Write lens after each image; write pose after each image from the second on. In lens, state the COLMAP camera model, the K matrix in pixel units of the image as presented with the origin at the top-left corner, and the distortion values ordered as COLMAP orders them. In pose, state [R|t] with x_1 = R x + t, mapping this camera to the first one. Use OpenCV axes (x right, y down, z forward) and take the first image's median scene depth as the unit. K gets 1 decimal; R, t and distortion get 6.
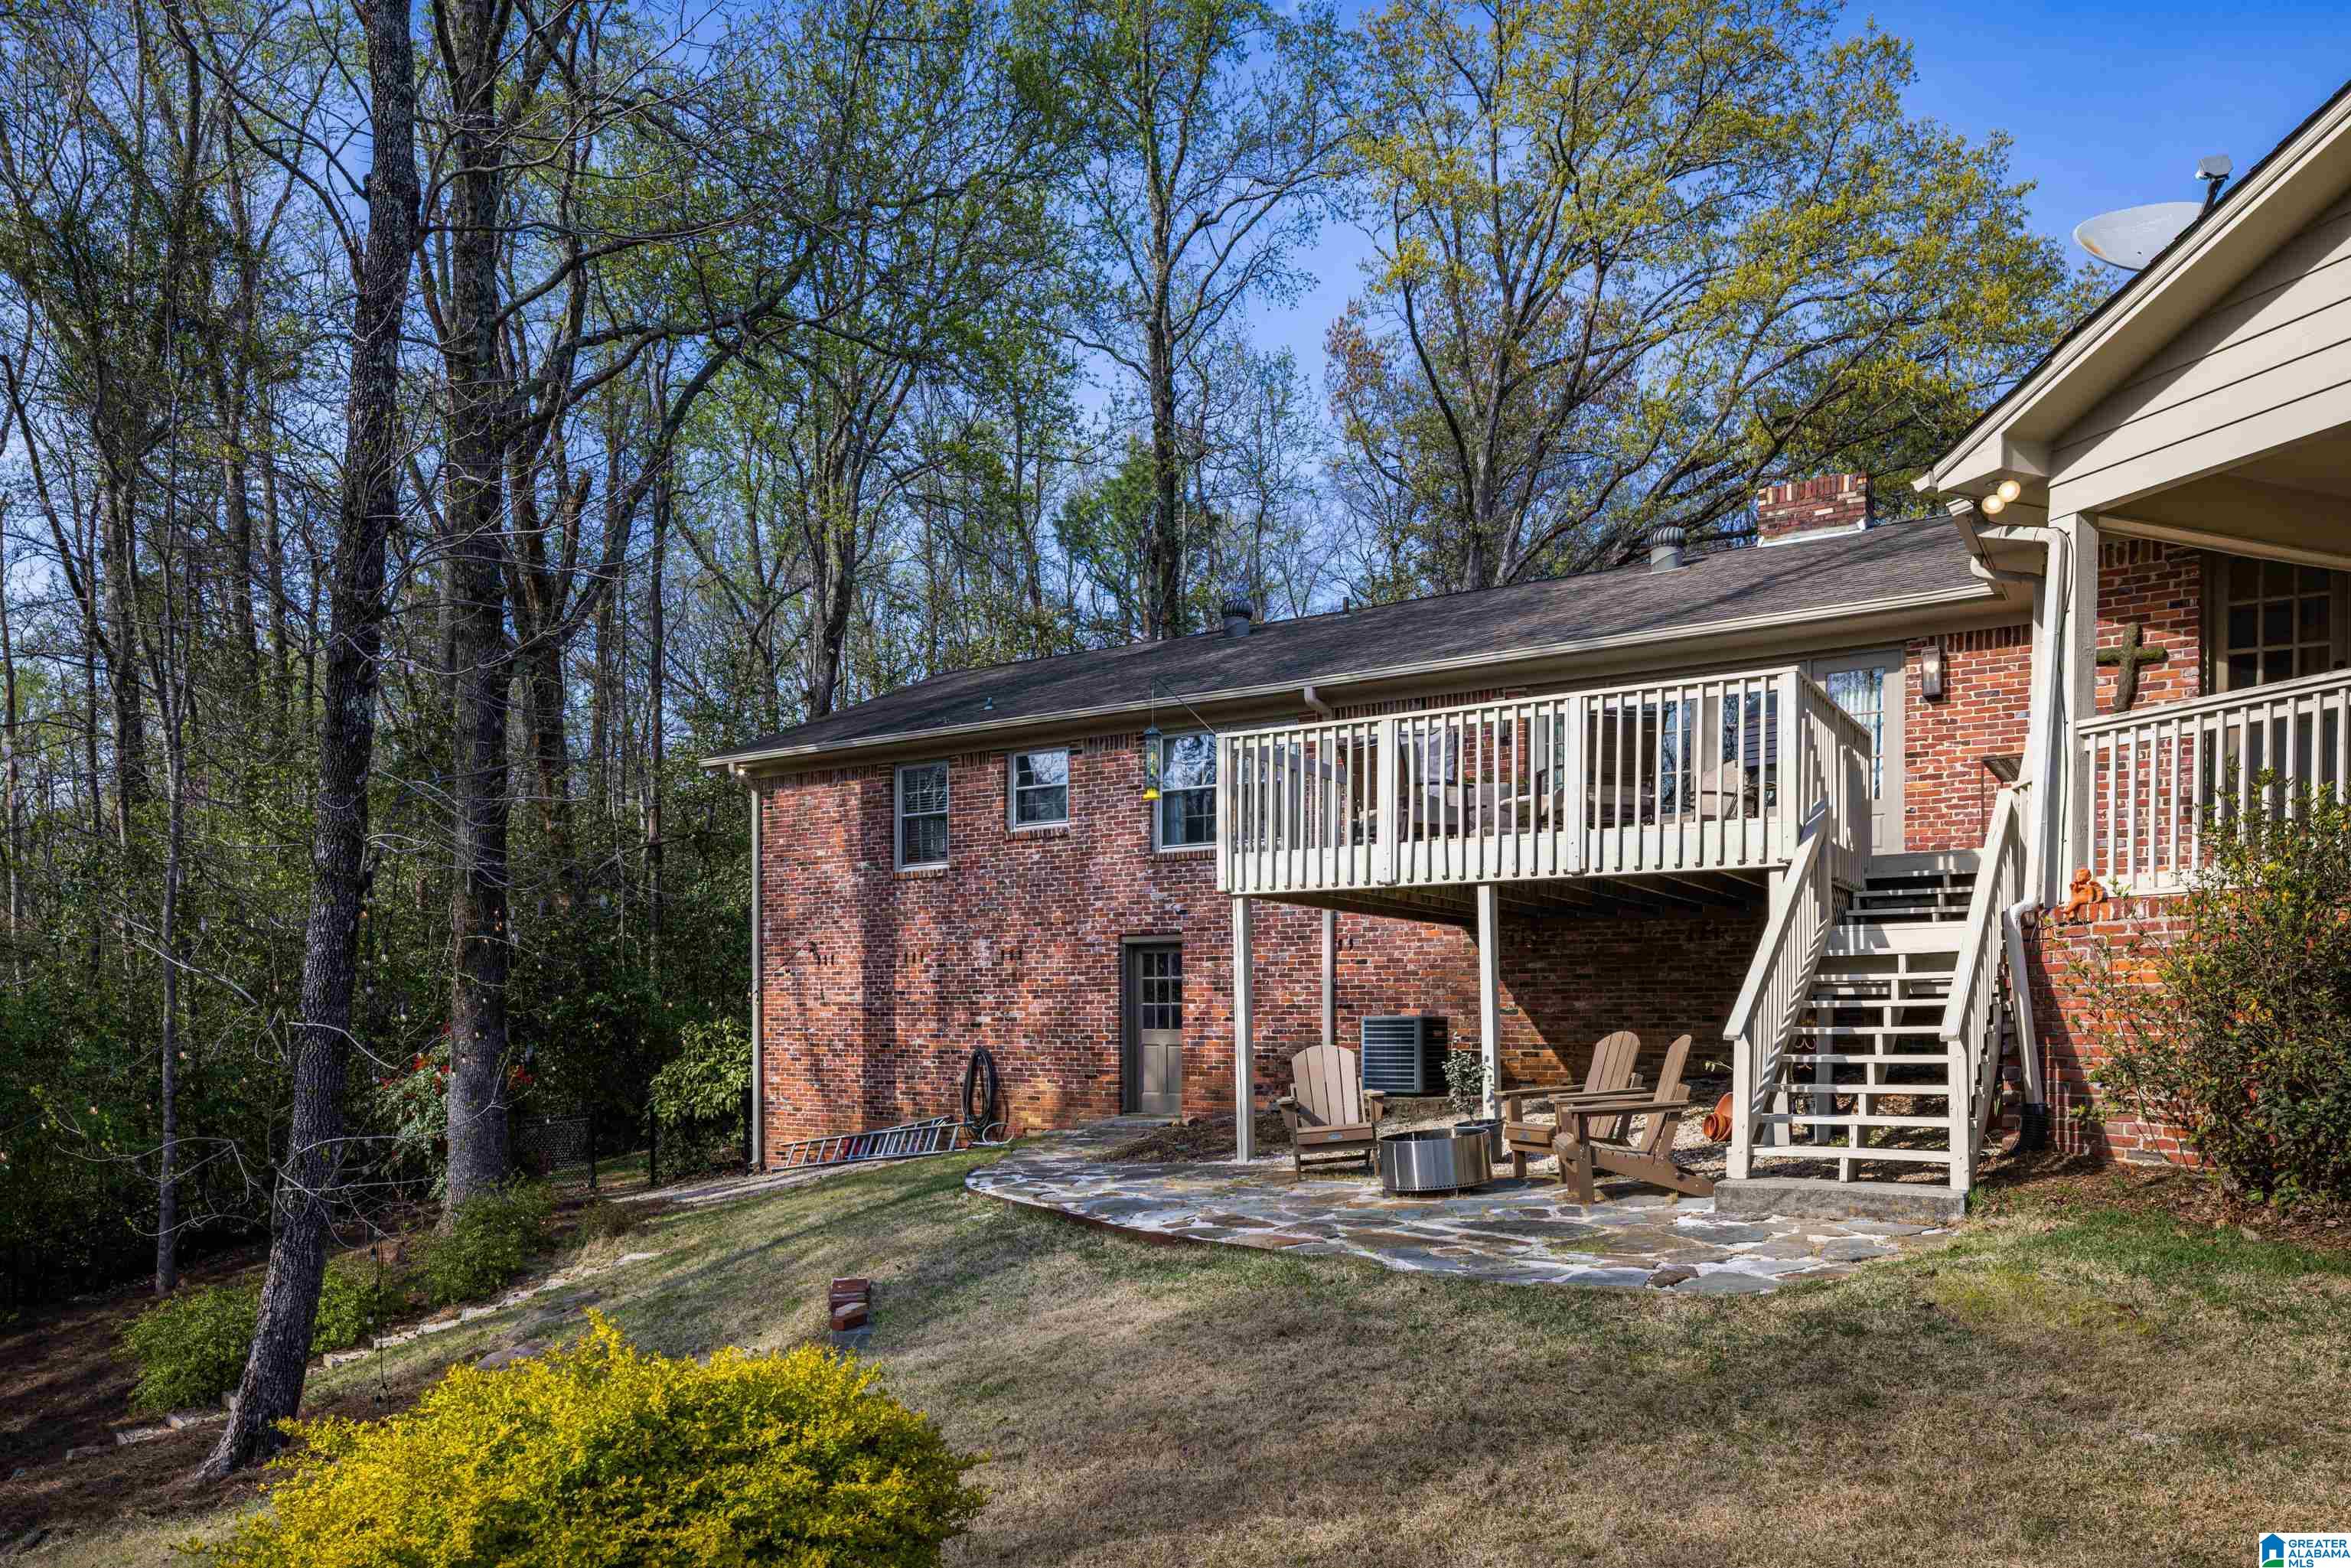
lens RADIAL K [[1566.9, 0, 1142.4], [0, 1566.9, 1040.3], [0, 0, 1]] dist [-0.010144, 0.001627]
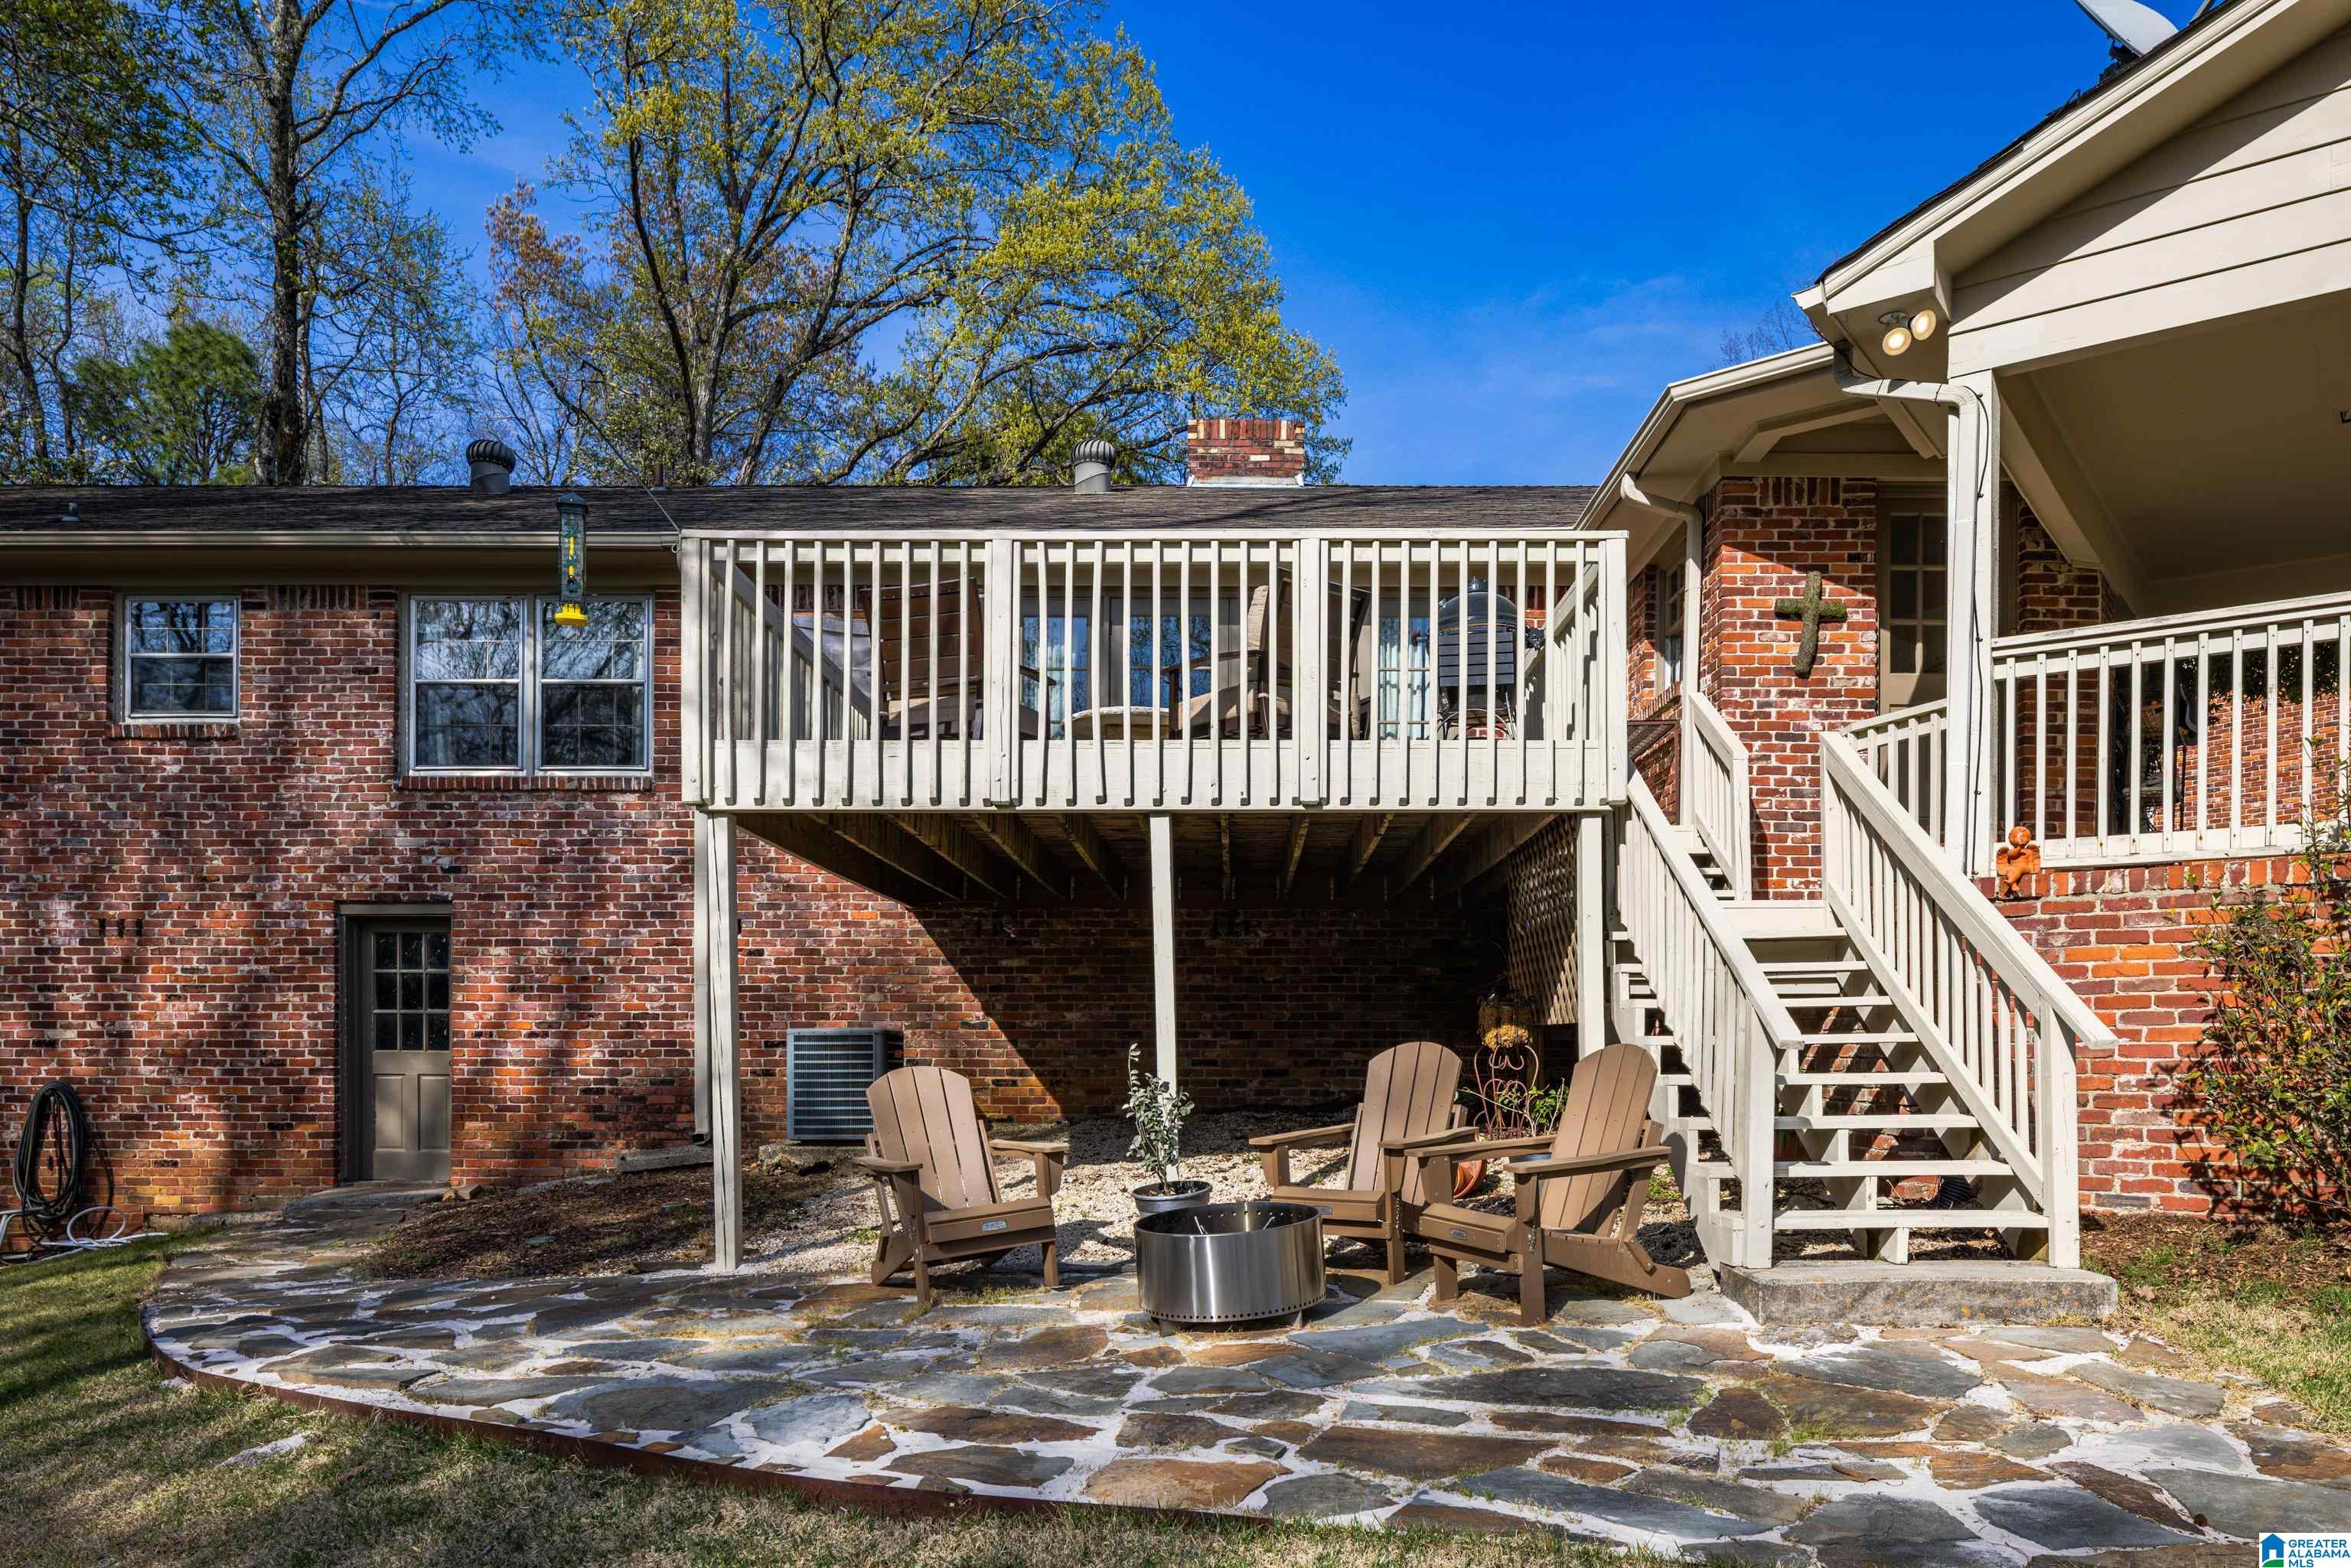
lens RADIAL K [[1601.0, 0, 1212.6], [0, 1601.0, 1050.2], [0, 0, 1]] dist [-0.007671, 0.001109]
pose [[0.833869, 0.002125, 0.551959, -0.119916], [0.005658, 0.999907, -0.012398, 0.004756], [-0.551934, 0.013461, 0.833779, 0.422660]]
